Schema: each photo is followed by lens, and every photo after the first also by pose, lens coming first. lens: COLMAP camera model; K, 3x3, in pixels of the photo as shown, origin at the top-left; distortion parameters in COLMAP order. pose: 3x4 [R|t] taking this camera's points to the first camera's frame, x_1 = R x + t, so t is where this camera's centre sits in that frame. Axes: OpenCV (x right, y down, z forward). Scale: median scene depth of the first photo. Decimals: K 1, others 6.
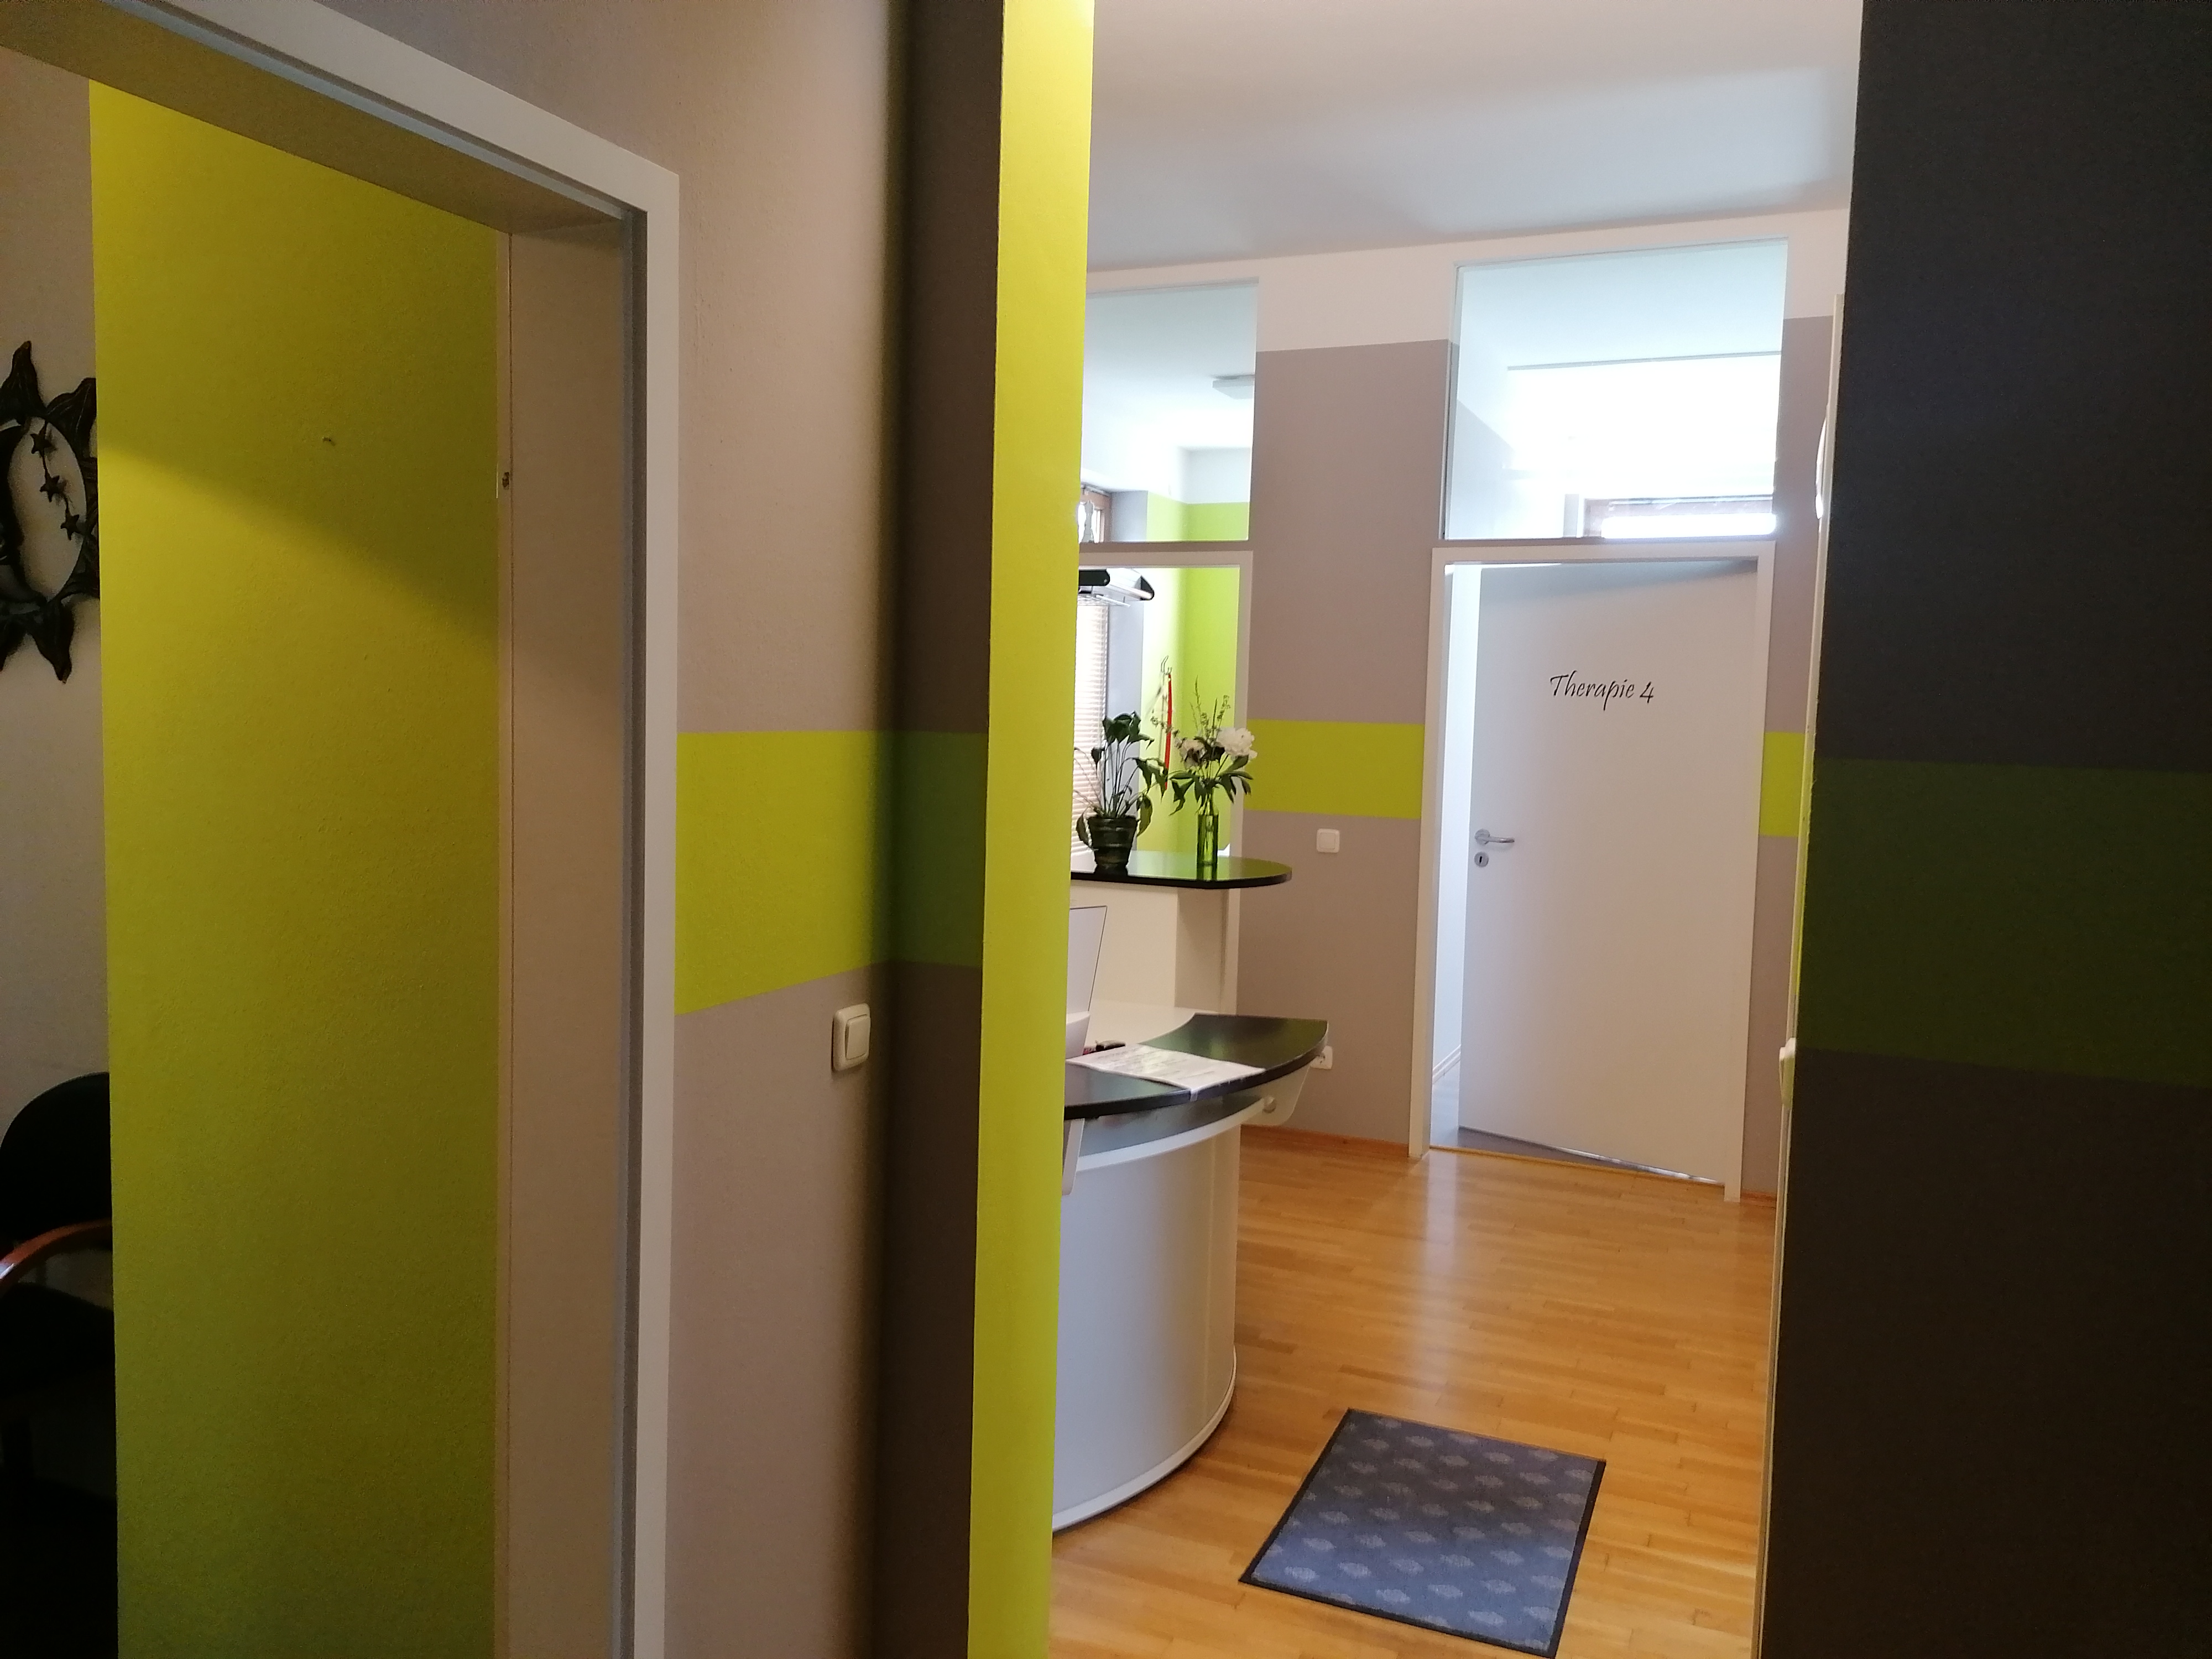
lens RADIAL K [[1671.1, 0, 1097.0], [0, 1671.1, 813.6], [0, 0, 1]] dist [0.036229, -0.021410]
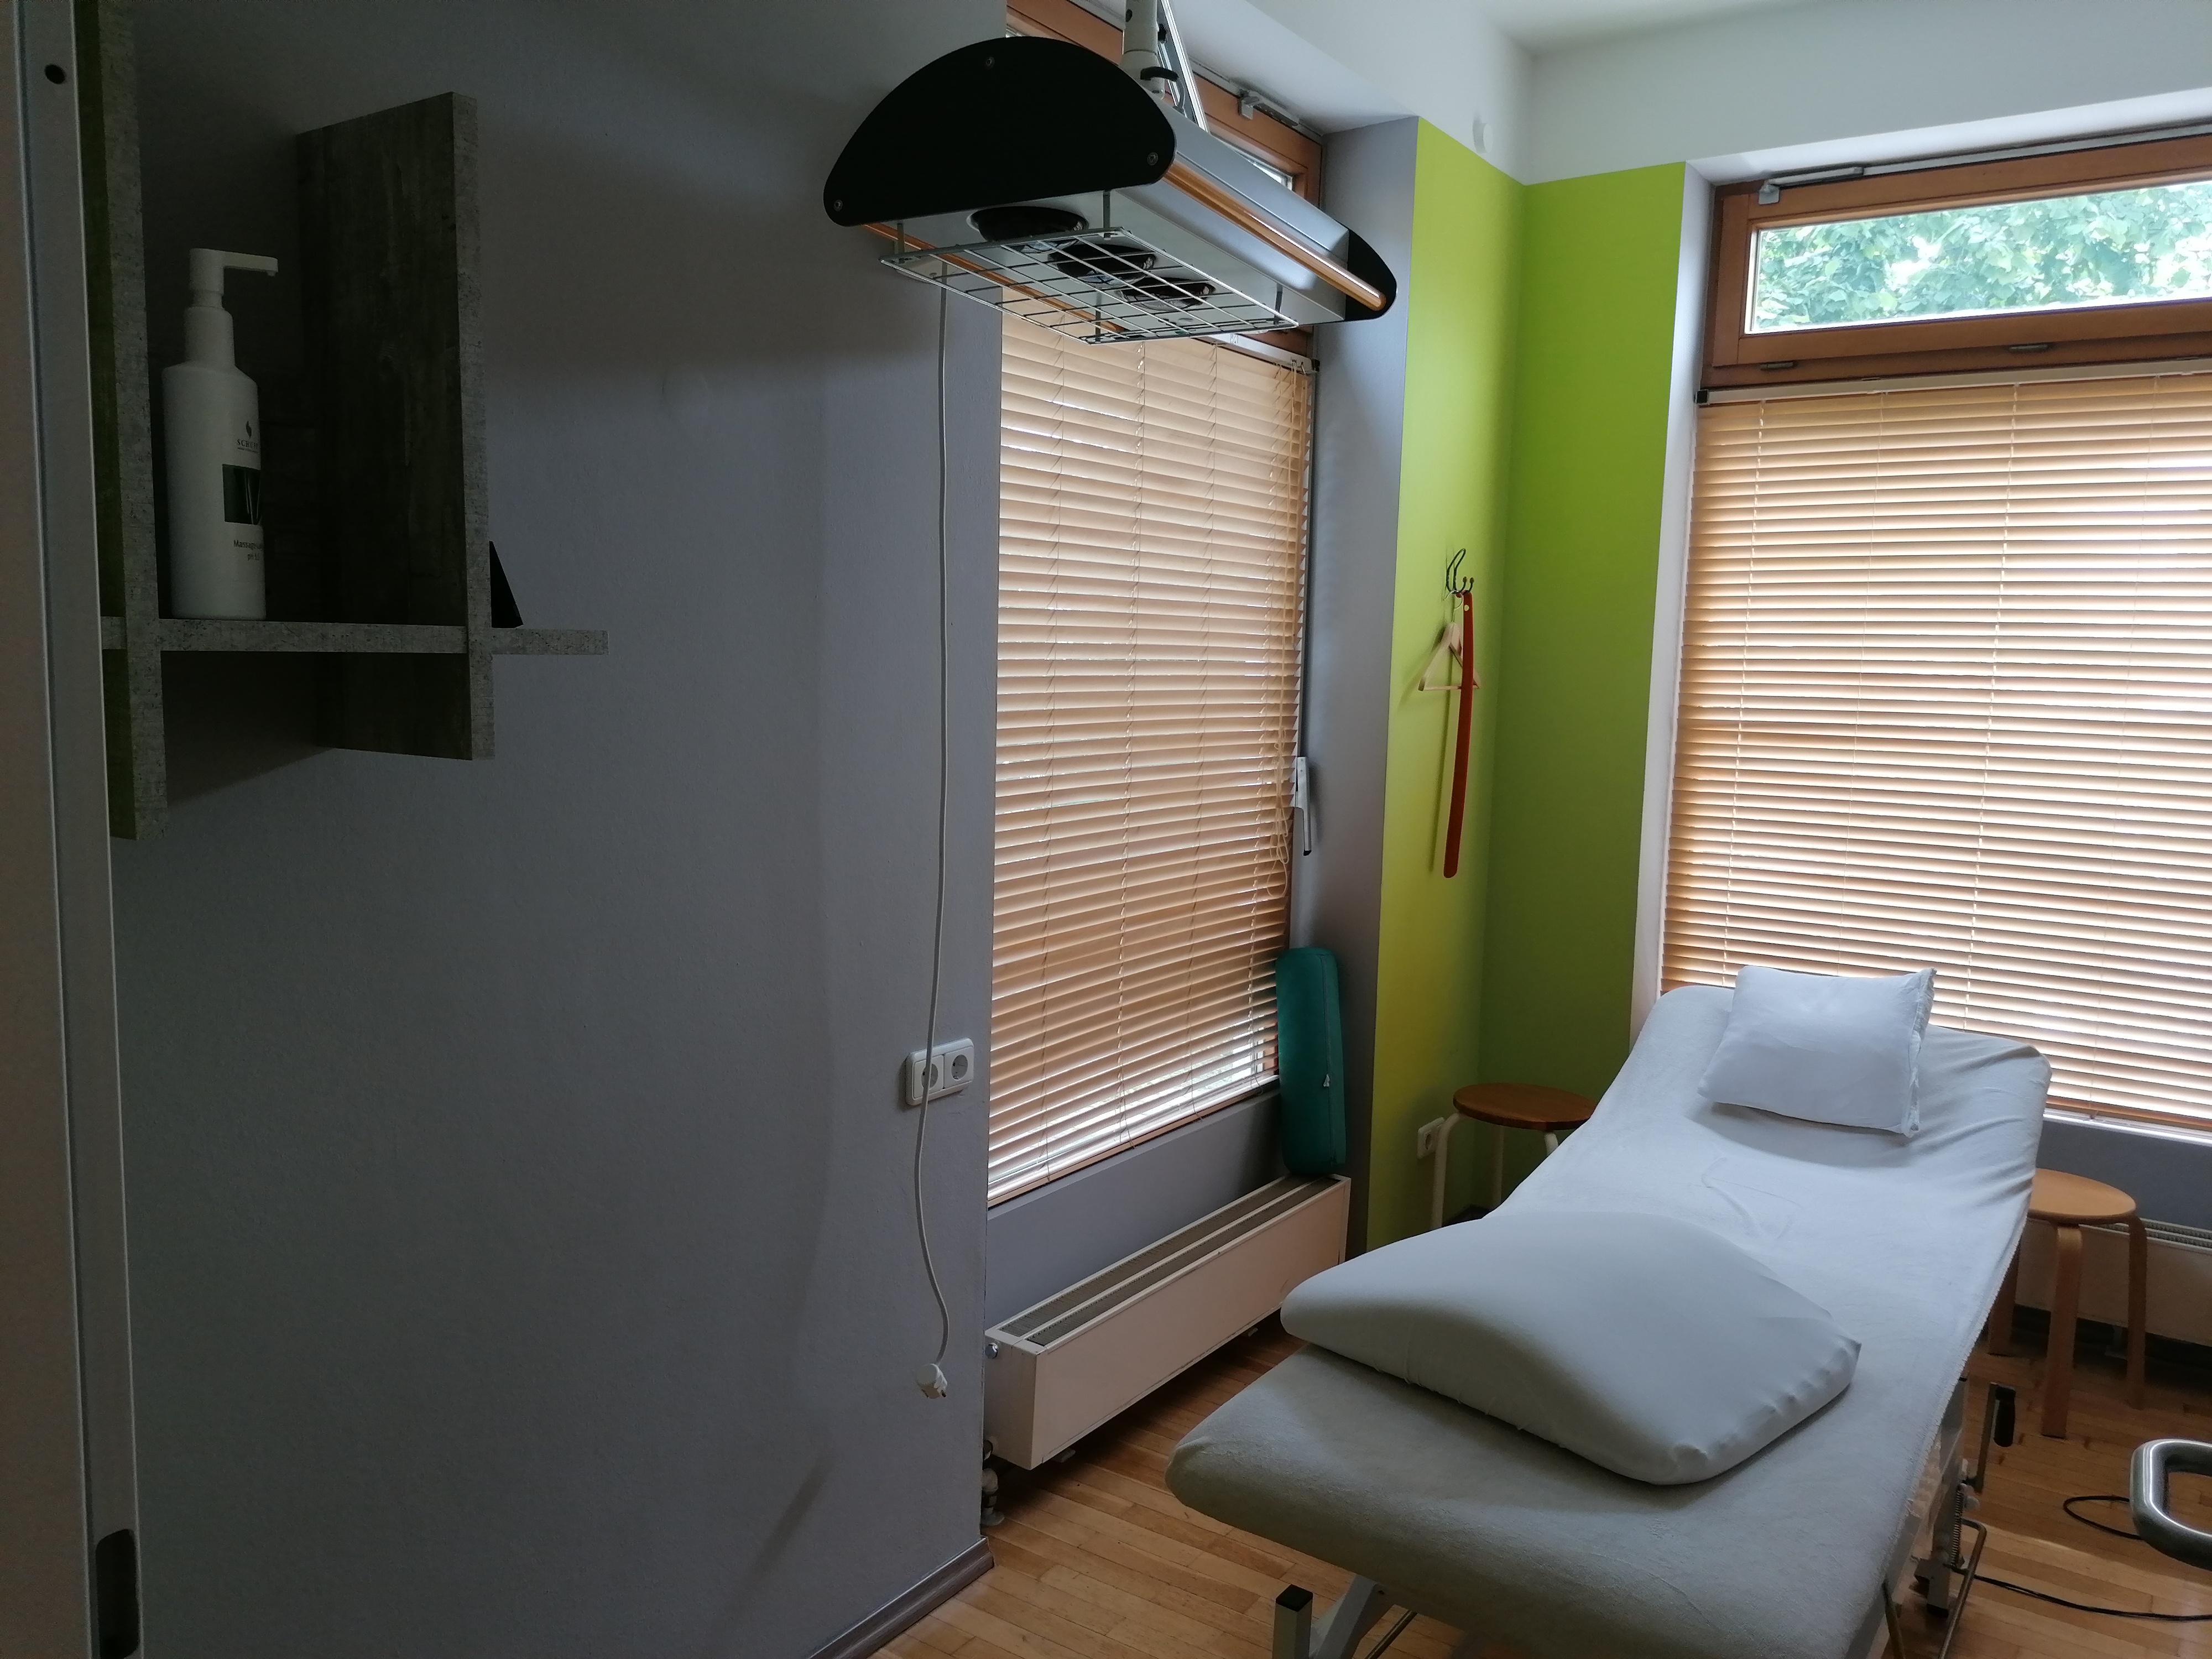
lens RADIAL K [[1671.1, 0, 1107.6], [0, 1671.1, 827.6], [0, 0, 1]] dist [0.036229, -0.021410]
pose [[0.983095, 0.014760, -0.182501, 0.029976], [-0.007181, 0.999087, 0.042119, -0.039458], [0.182956, -0.040097, 0.982303, 0.534062]]
